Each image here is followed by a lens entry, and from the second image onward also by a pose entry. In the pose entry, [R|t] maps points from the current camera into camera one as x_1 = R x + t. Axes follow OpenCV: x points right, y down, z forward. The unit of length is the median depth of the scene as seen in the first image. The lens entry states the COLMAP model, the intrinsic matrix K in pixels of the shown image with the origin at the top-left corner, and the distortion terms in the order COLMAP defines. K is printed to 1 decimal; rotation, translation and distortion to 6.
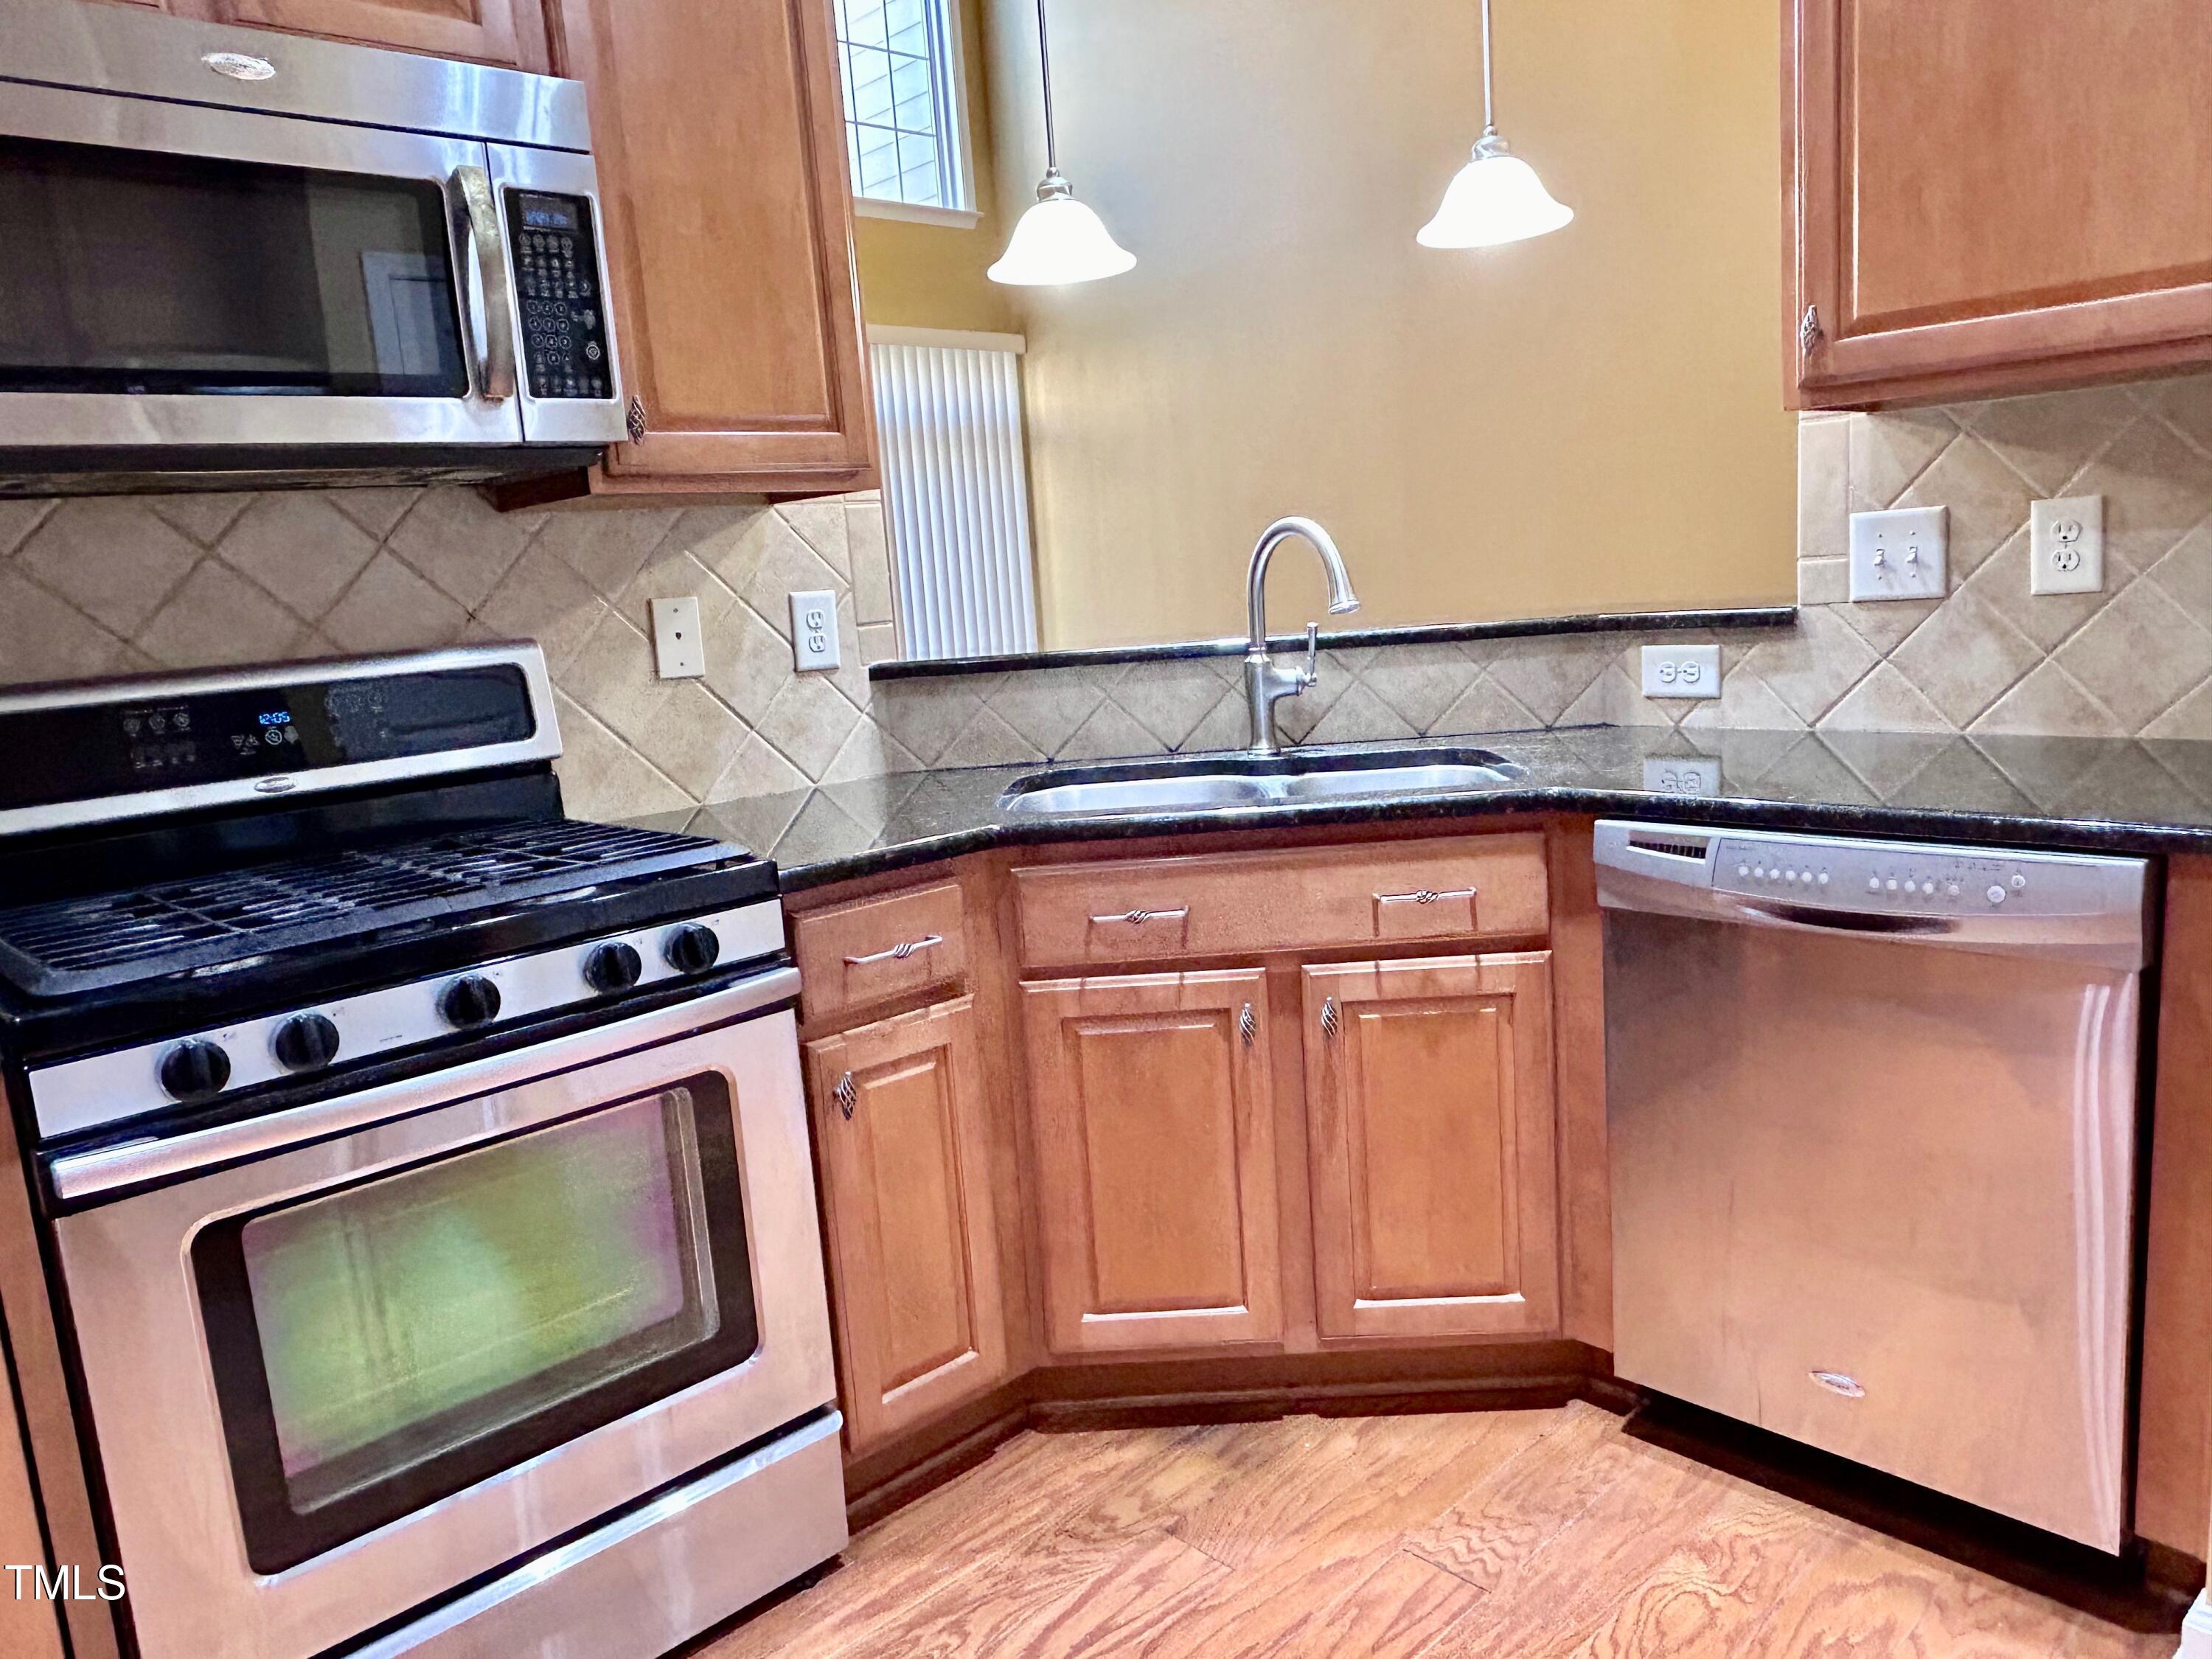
lens RADIAL K [[1540.2, 0, 1096.2], [0, 1540.2, 825.8], [0, 0, 1]] dist [0.005254, -0.009264]
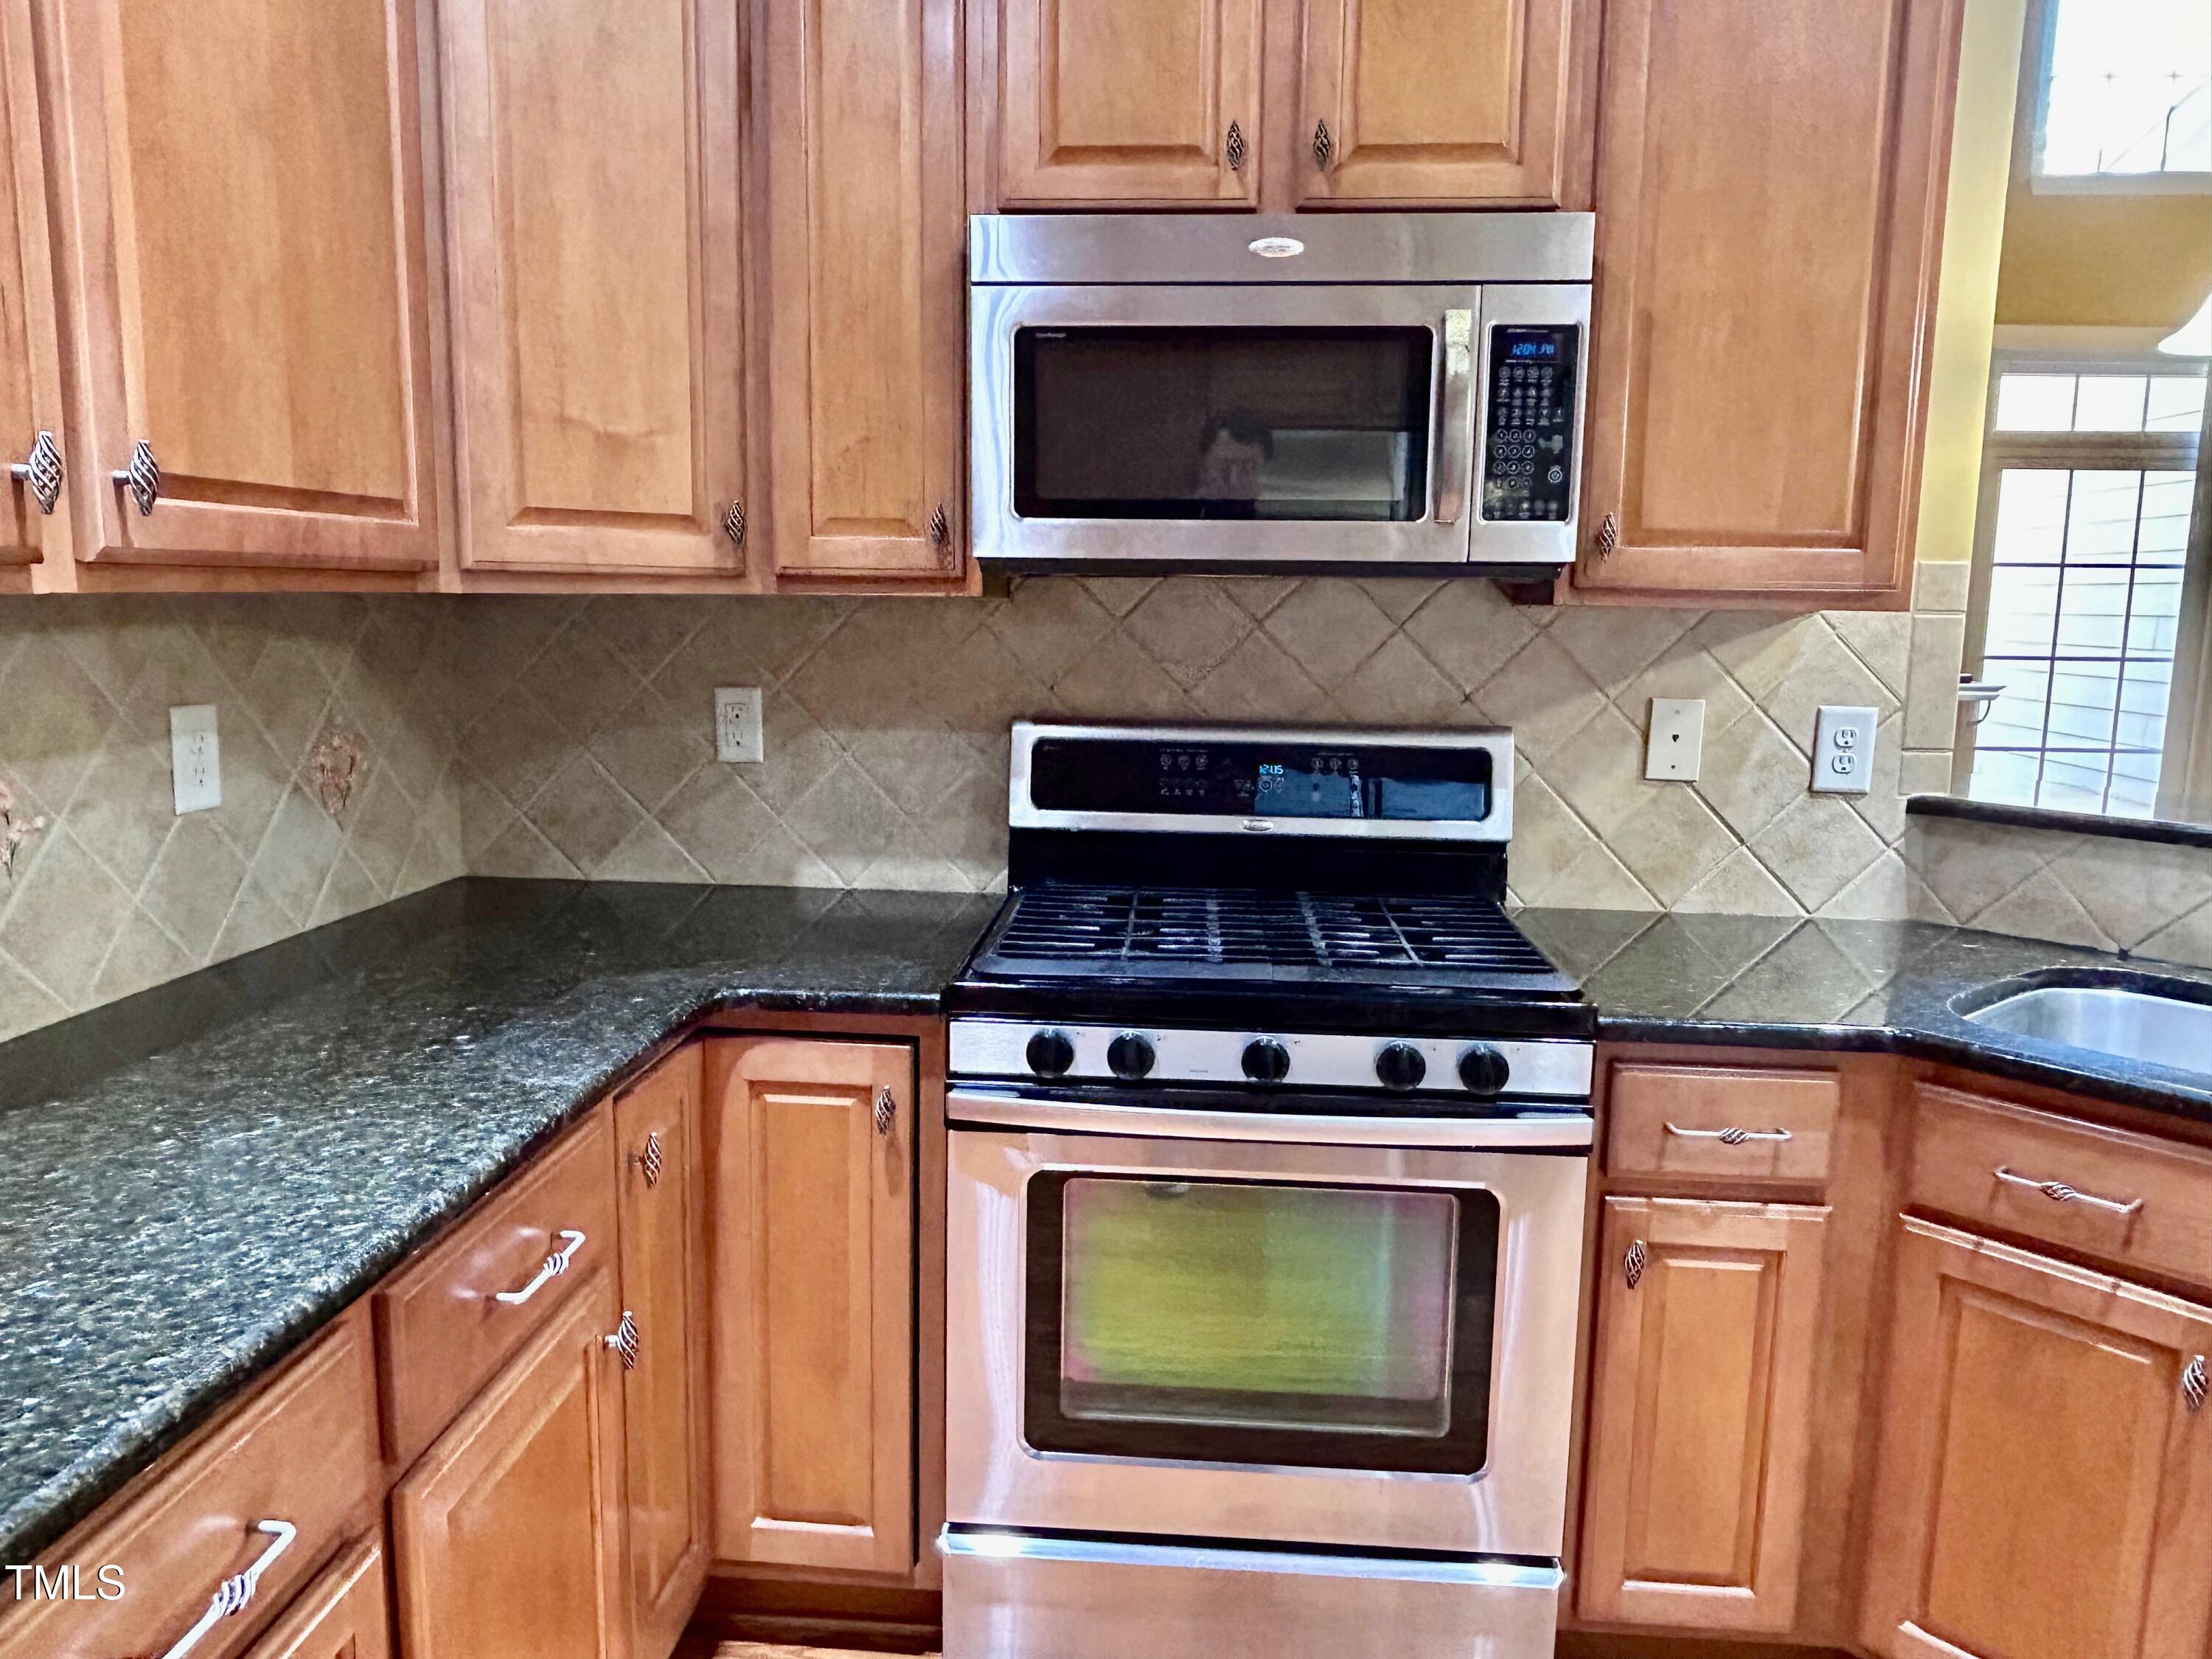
lens RADIAL K [[1540.2, 0, 1089.8], [0, 1540.2, 822.5], [0, 0, 1]] dist [0.005254, -0.009264]
pose [[0.670572, 0.192589, -0.716410, 0.225186], [-0.187512, 0.978358, 0.087493, -0.103628], [0.717755, 0.075665, 0.692172, 0.077181]]
